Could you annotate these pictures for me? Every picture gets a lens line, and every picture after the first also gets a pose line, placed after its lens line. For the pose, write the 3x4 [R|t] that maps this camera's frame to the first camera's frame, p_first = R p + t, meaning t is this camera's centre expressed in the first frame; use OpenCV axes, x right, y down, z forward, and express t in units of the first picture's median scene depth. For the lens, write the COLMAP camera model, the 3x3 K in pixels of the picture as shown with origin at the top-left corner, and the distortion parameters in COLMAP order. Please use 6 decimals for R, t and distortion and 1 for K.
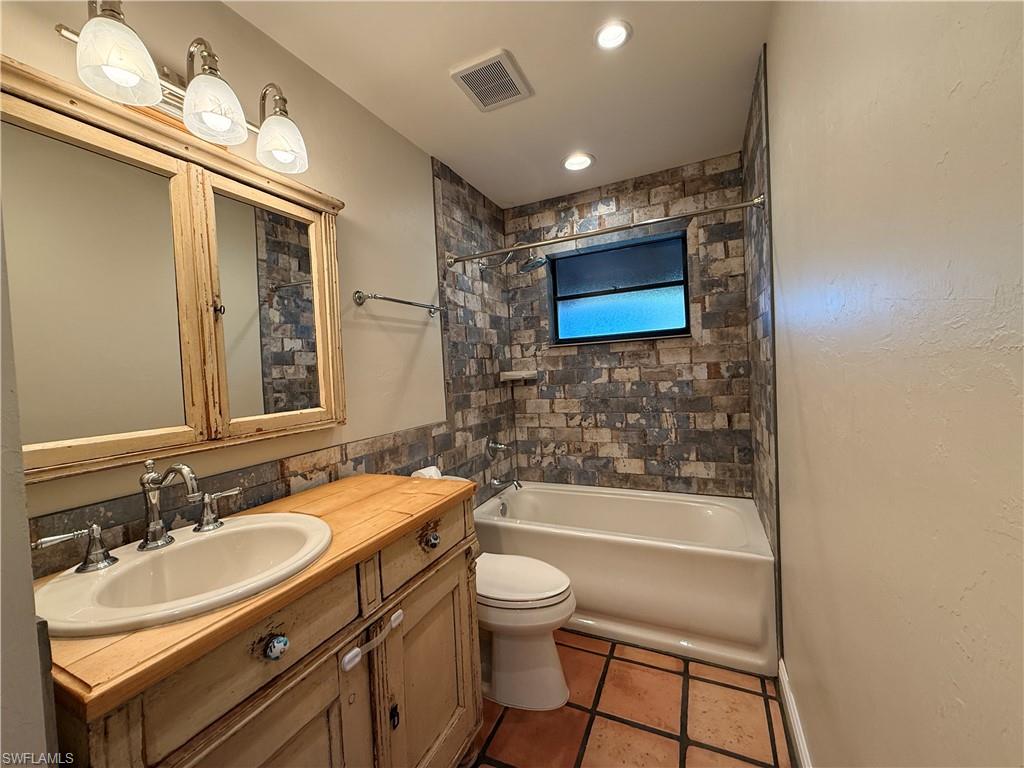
lens RADIAL K [[407.0, 0, 508.9], [0, 407.0, 381.2], [0, 0, 1]] dist [-0.010873, 0.002070]
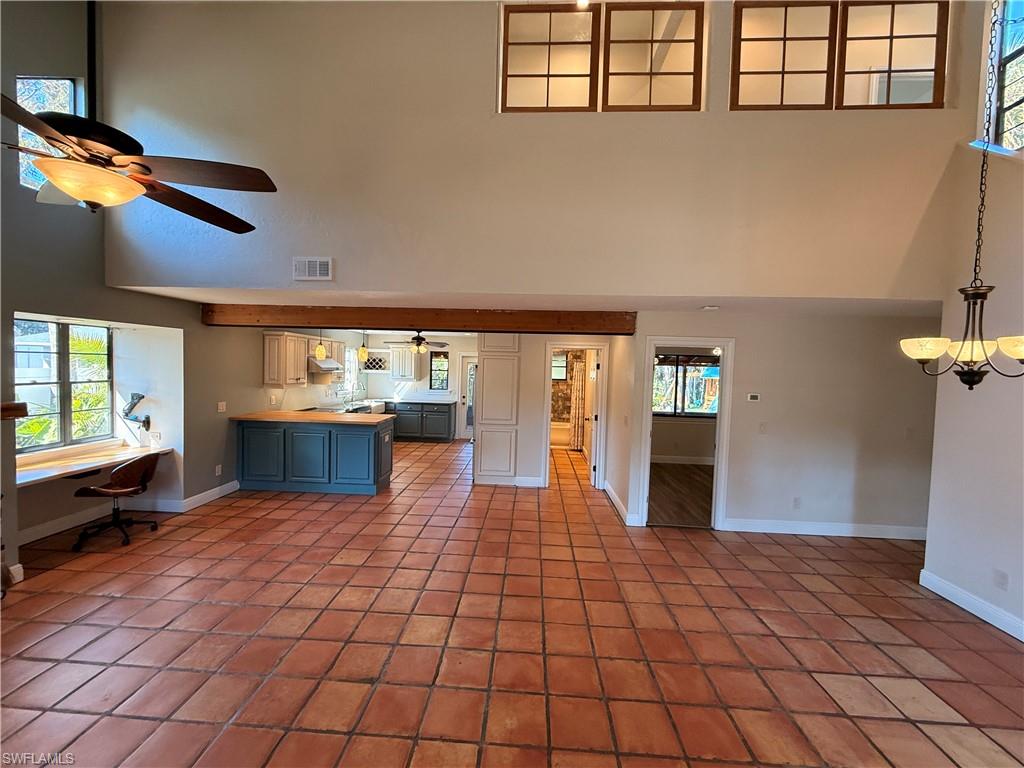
lens RADIAL K [[407.0, 0, 511.2], [0, 407.0, 380.4], [0, 0, 1]] dist [-0.010873, 0.002070]
pose [[0.920934, 0.059657, 0.385125, -1.528778], [-0.060843, 0.998106, -0.009117, -0.053047], [-0.384939, -0.015036, 0.922819, -2.365391]]
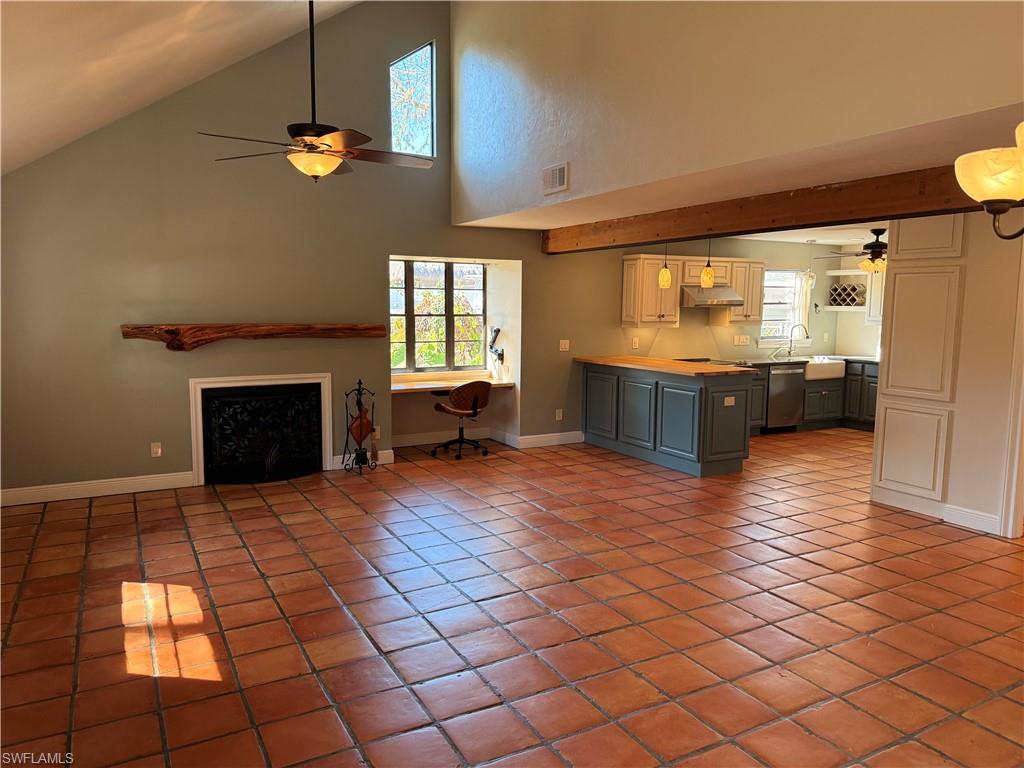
lens RADIAL K [[716.2, 0, 503.4], [0, 716.2, 390.6], [0, 0, 1]] dist [0.056204, -0.068668]
pose [[0.805403, 0.126468, -0.579078, -0.336773], [-0.061948, 0.989582, 0.129960, -0.048372], [0.589481, -0.068798, 0.804847, -2.715299]]
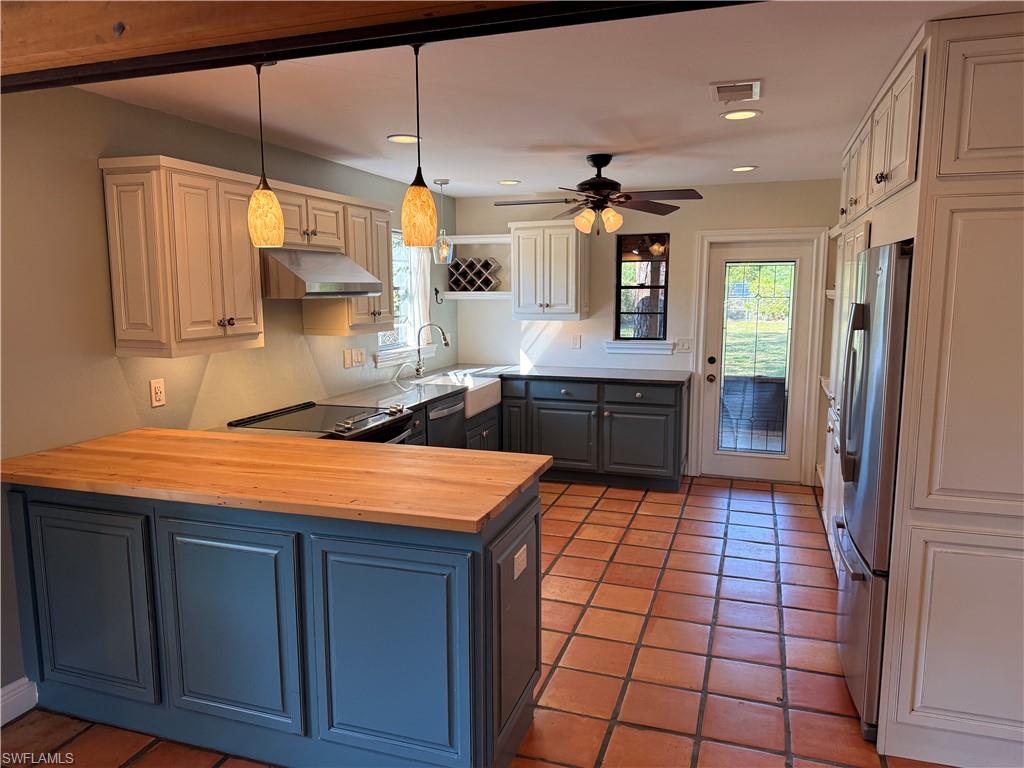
lens RADIAL K [[716.2, 0, 510.3], [0, 716.2, 382.1], [0, 0, 1]] dist [0.056204, -0.068668]
pose [[0.992237, 0.028726, 0.120999, -1.408983], [-0.041149, 0.993989, 0.101457, -0.050896], [-0.117357, -0.105649, 0.987454, -0.882413]]
